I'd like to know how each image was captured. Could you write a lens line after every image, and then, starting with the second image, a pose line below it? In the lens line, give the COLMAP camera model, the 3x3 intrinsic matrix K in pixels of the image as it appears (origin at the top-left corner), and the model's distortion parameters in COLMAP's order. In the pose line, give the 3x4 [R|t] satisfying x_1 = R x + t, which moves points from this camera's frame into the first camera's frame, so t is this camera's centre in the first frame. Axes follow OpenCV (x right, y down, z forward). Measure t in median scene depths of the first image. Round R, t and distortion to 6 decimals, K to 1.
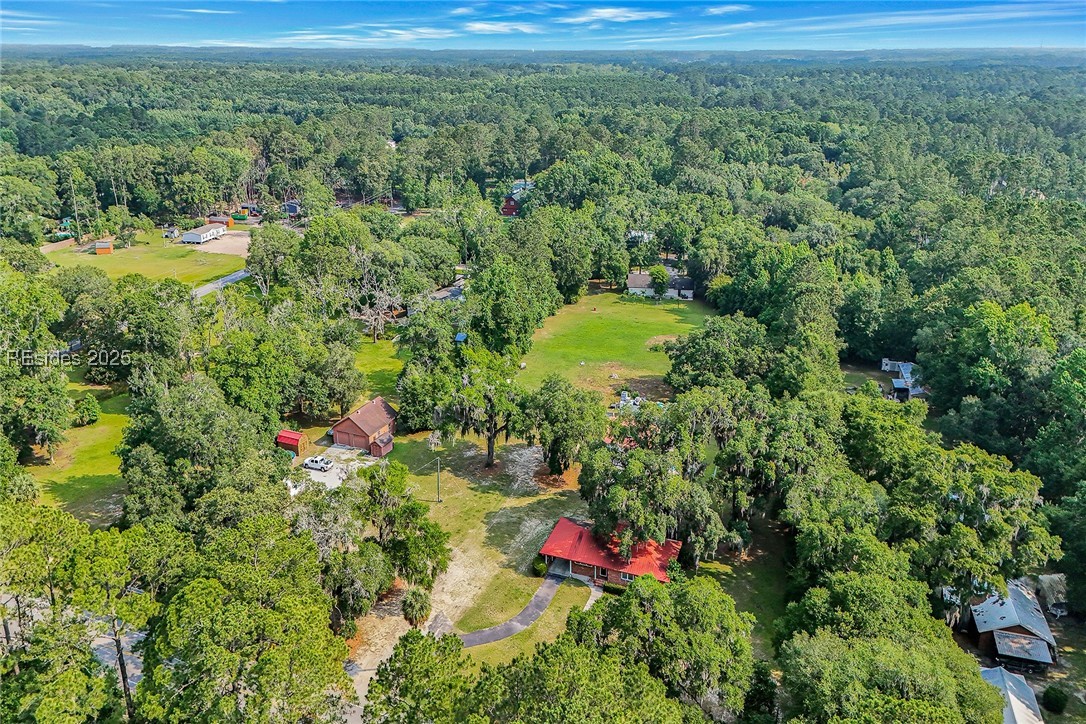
lens RADIAL K [[804.2, 0, 520.8], [0, 804.2, 361.1], [0, 0, 1]] dist [0.076632, -0.059353]
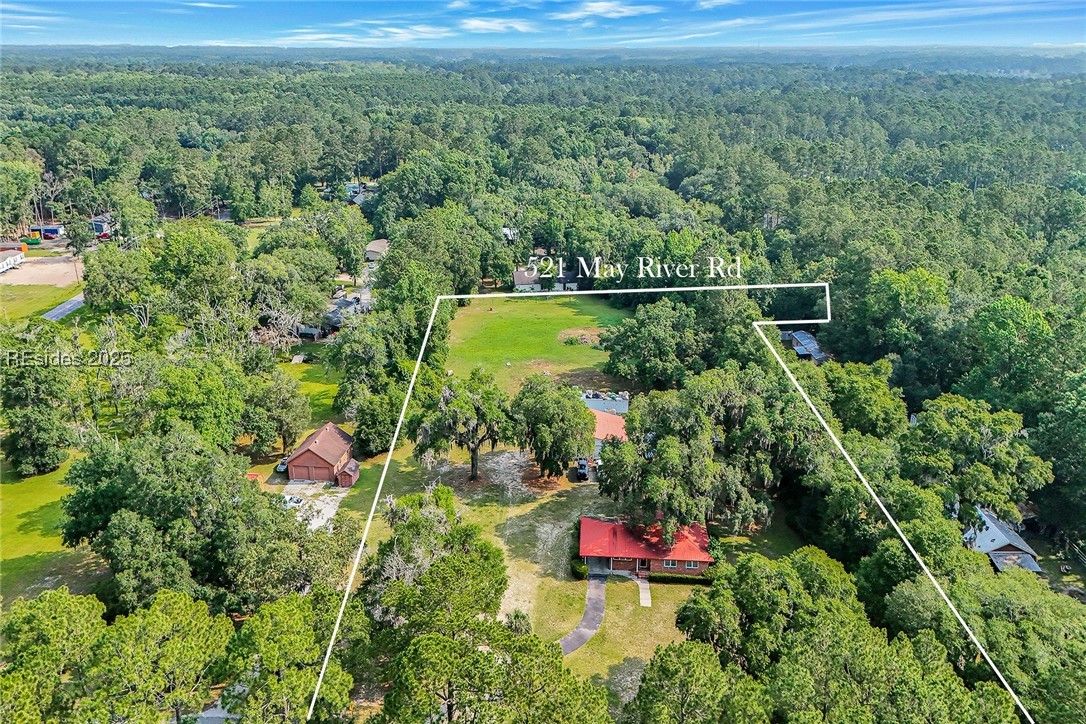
lens RADIAL K [[812.9, 0, 543.2], [0, 812.9, 357.4], [0, 0, 1]] dist [0.075323, -0.058871]
pose [[0.957107, -0.106881, 0.269301, -0.189686], [0.108203, 0.994079, 0.009975, -0.013287], [-0.268772, 0.019592, 0.963004, 0.032364]]
